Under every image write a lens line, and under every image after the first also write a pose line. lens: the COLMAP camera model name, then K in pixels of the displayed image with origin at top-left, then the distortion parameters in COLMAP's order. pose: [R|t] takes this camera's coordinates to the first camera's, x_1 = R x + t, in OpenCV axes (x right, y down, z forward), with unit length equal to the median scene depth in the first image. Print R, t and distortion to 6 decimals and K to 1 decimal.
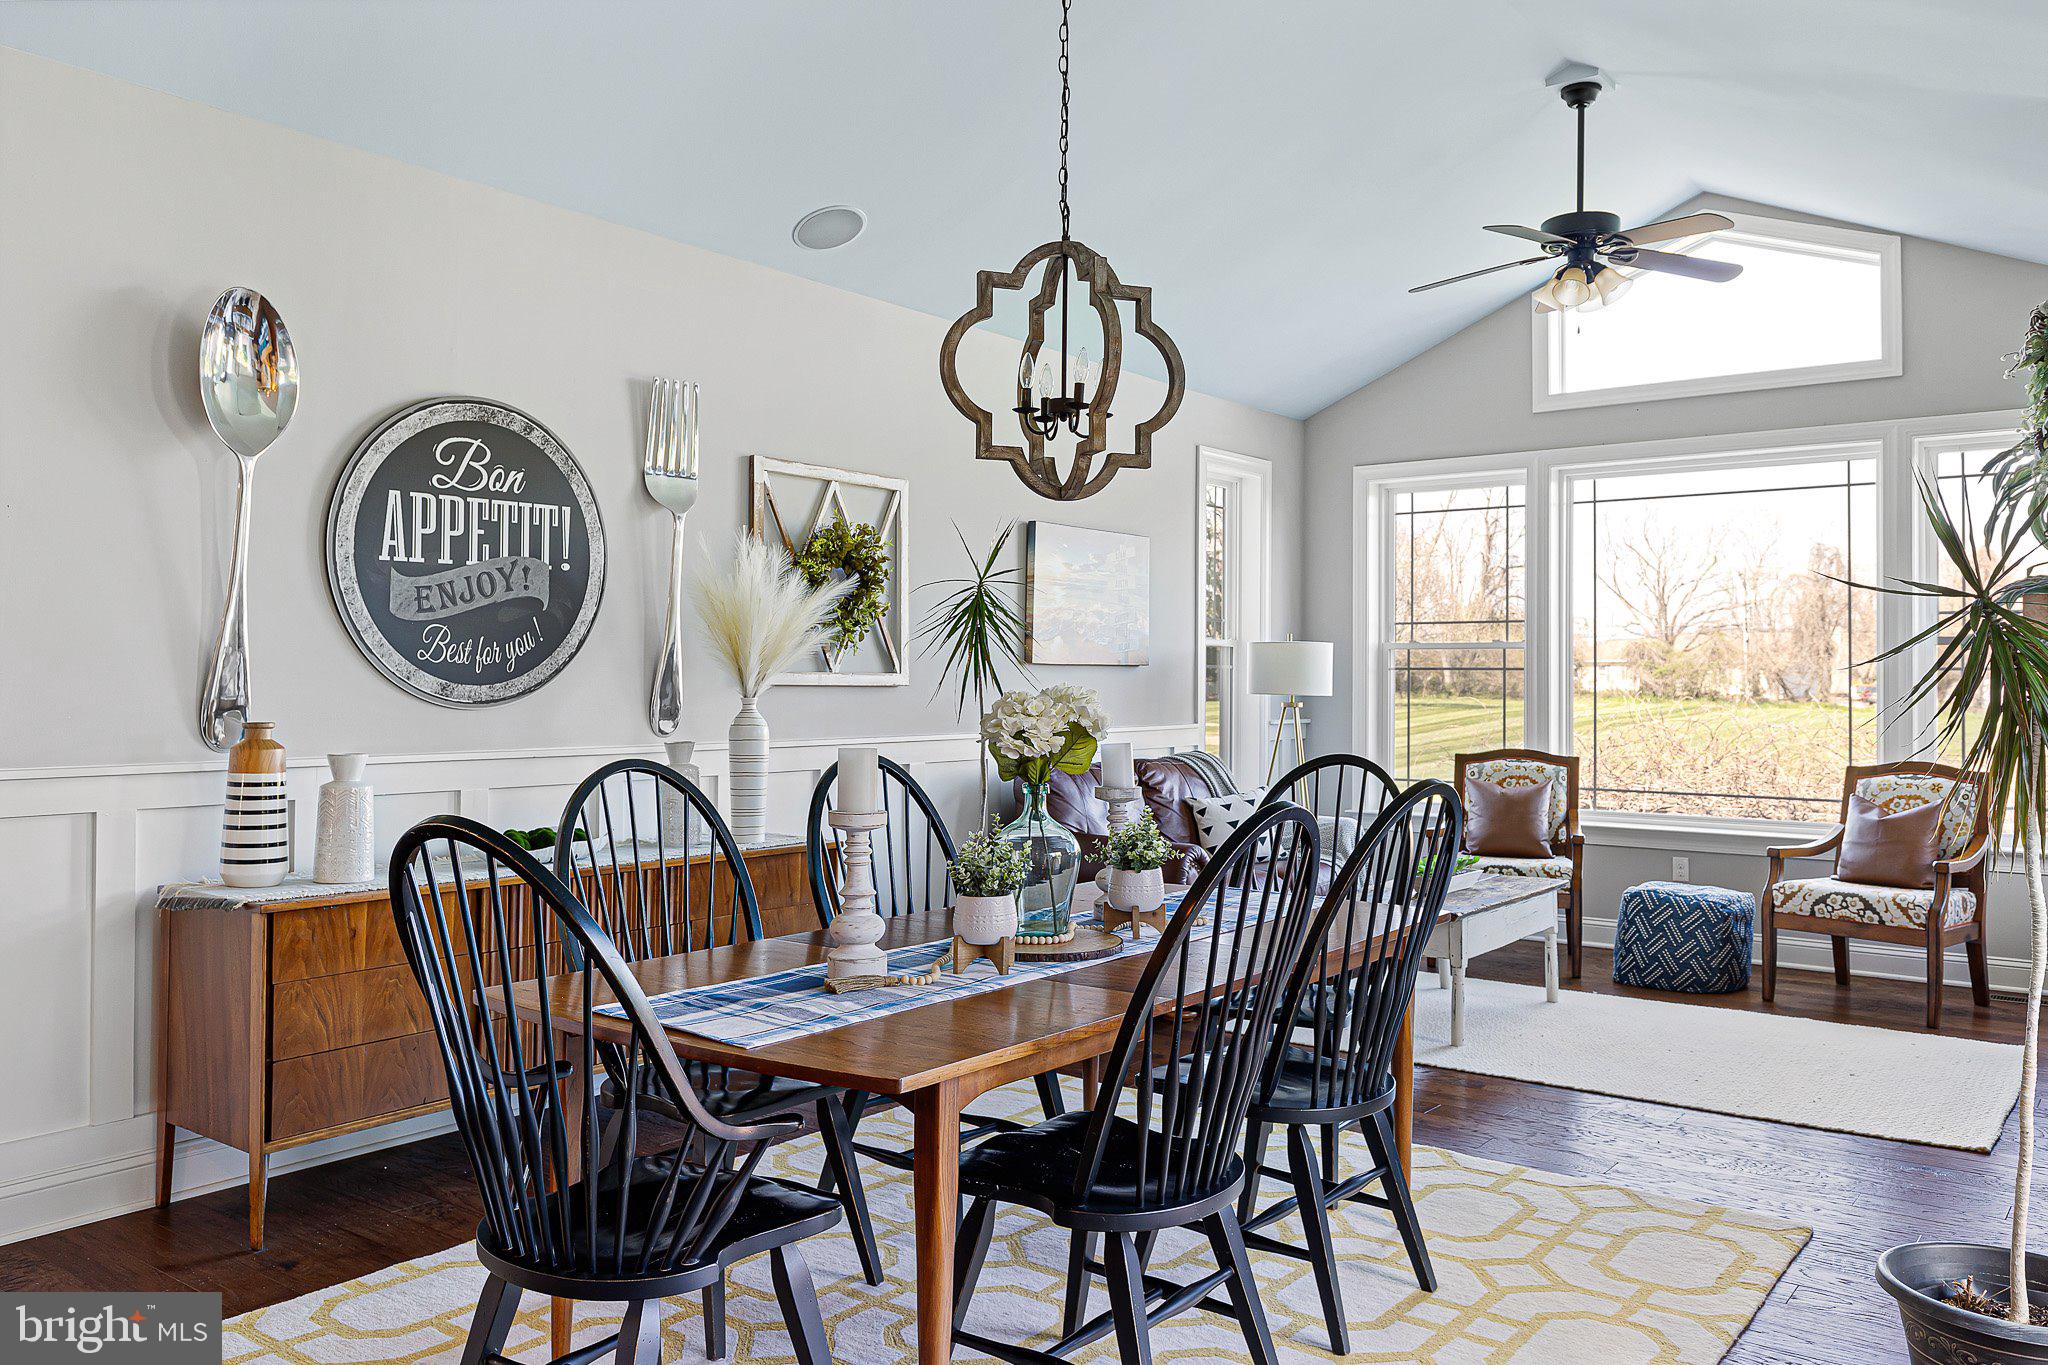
lens RADIAL K [[1511.4, 0, 1040.1], [0, 1511.4, 663.2], [0, 0, 1]] dist [-0.011175, 0.011110]
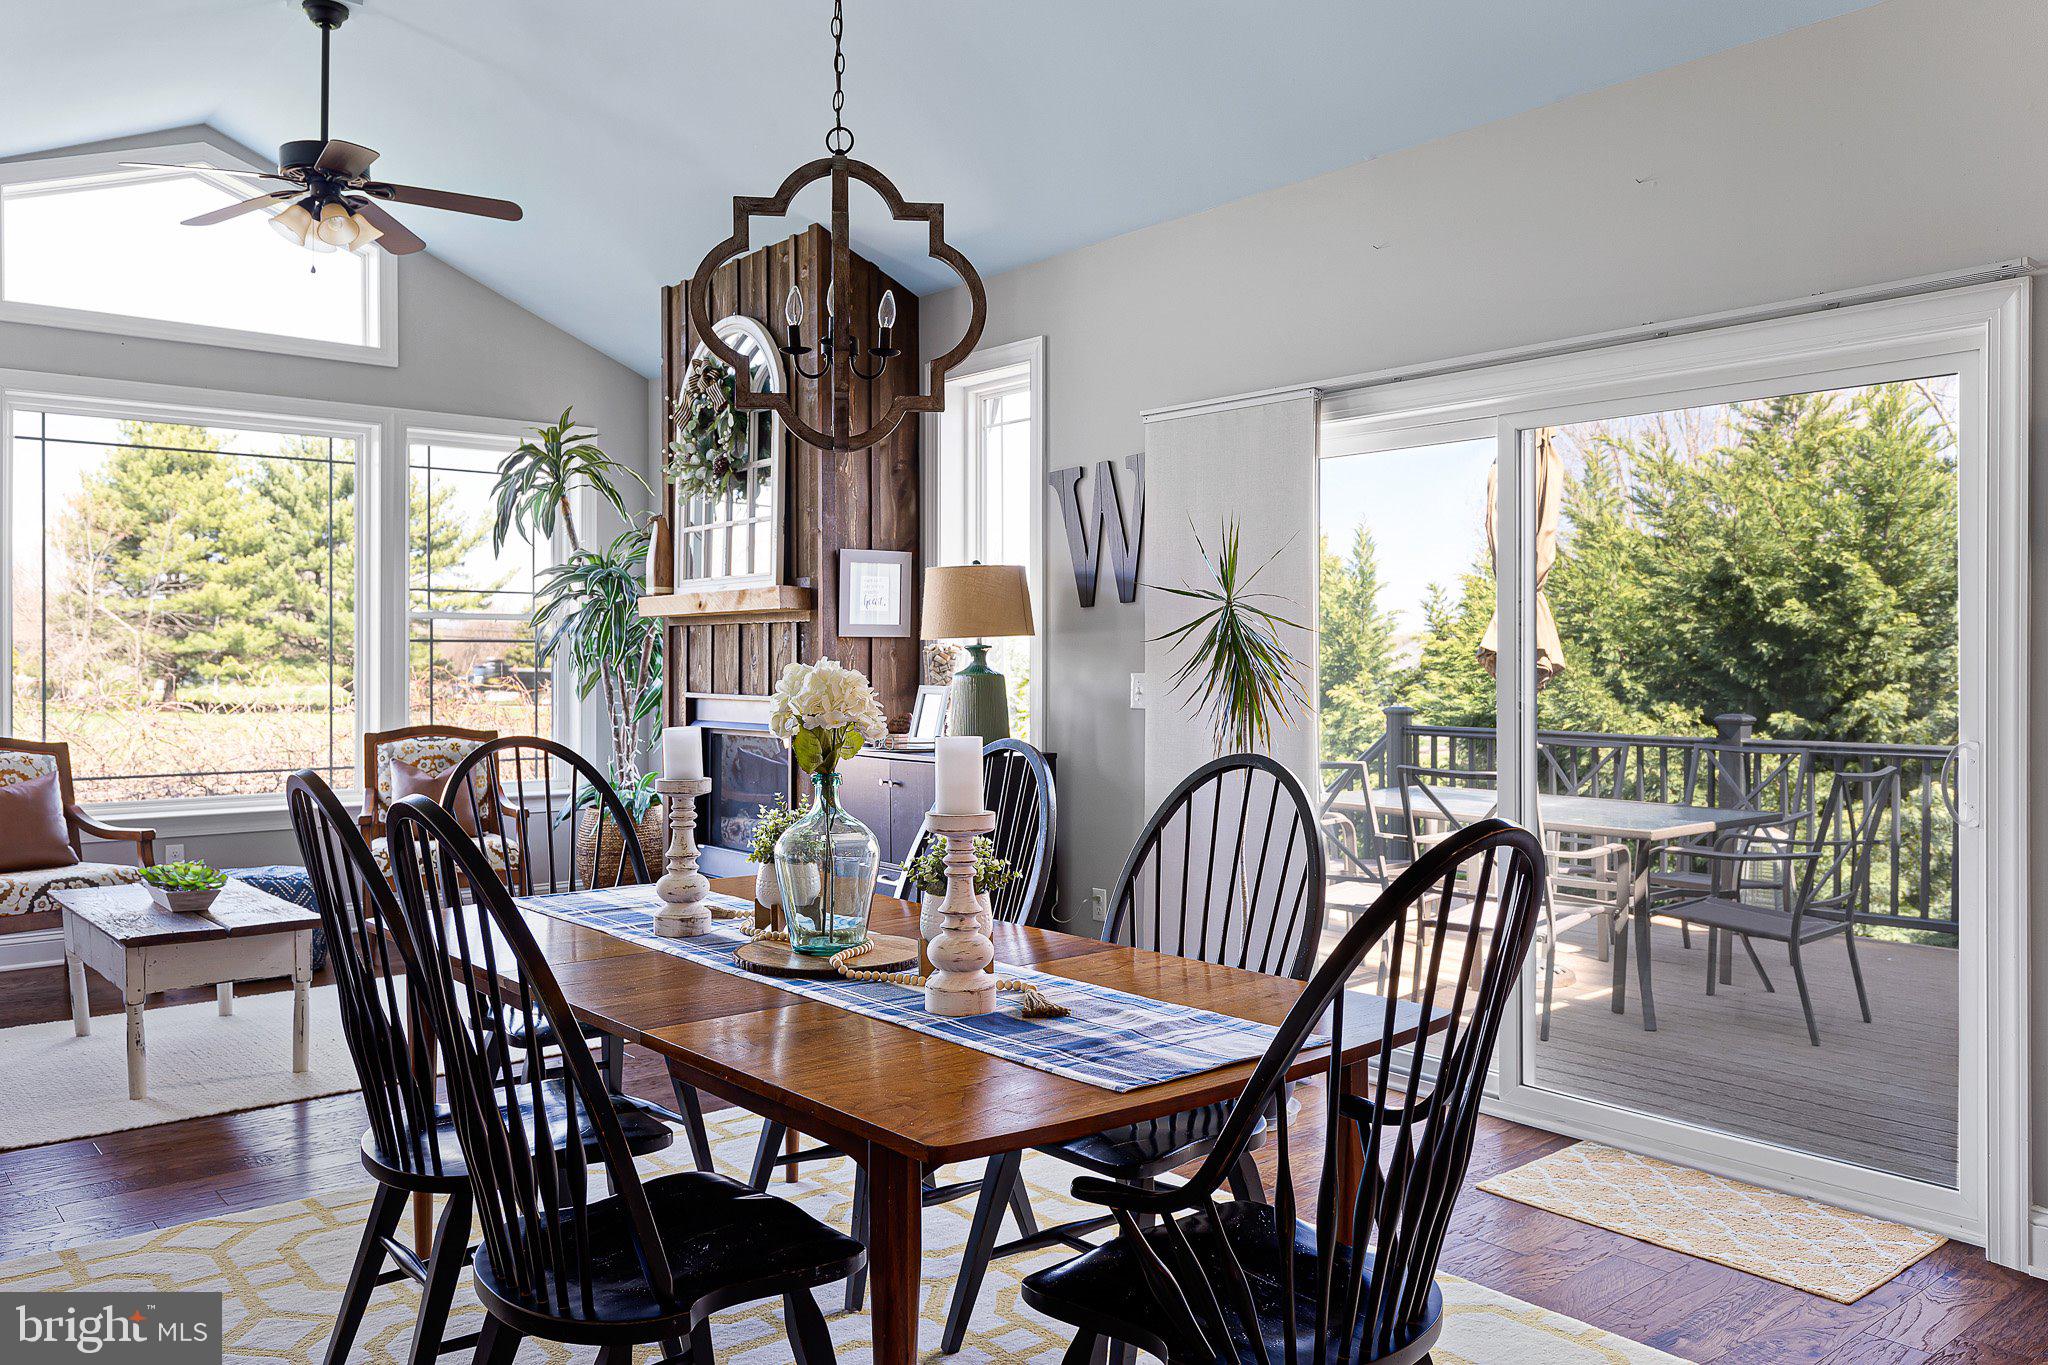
lens RADIAL K [[1511.4, 0, 1027.6], [0, 1511.4, 671.4], [0, 0, 1]] dist [-0.011175, 0.011110]
pose [[0.221534, -0.017179, 0.975001, -0.414396], [-0.011187, 0.999734, 0.020157, -0.000959], [-0.975088, -0.015372, 0.221283, 0.348322]]
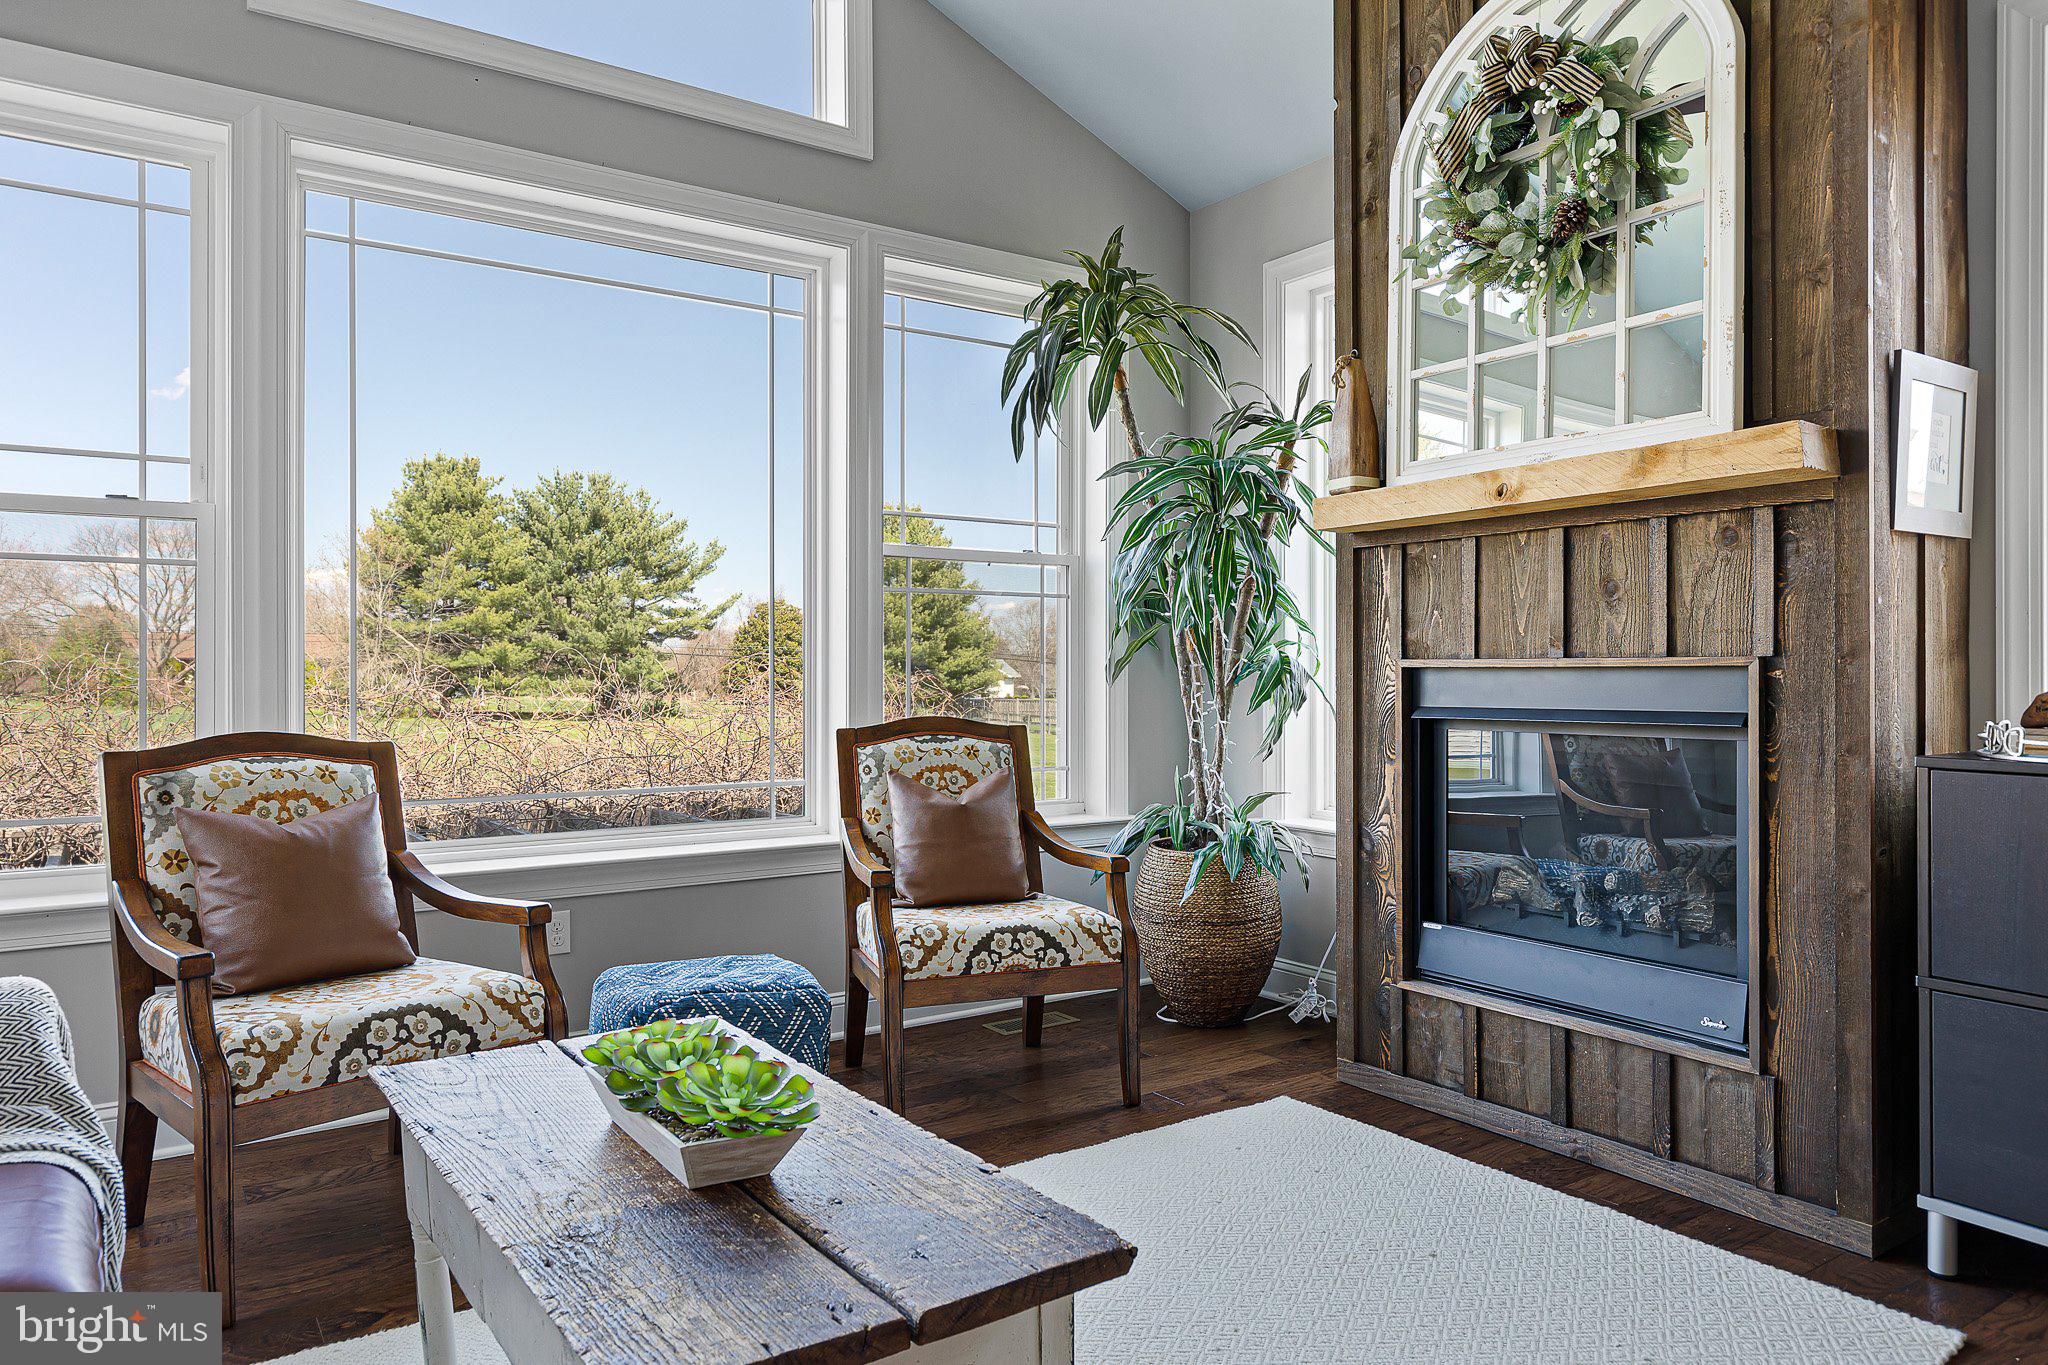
lens RADIAL K [[1344.0, 0, 1043.2], [0, 1344.0, 676.6], [0, 0, 1]] dist [0.009245, 0.000574]
pose [[0.316274, -0.012233, 0.948589, 0.009166], [-0.007931, 0.999848, 0.015538, 0.038396], [-0.948635, -0.012438, 0.316128, 0.791941]]
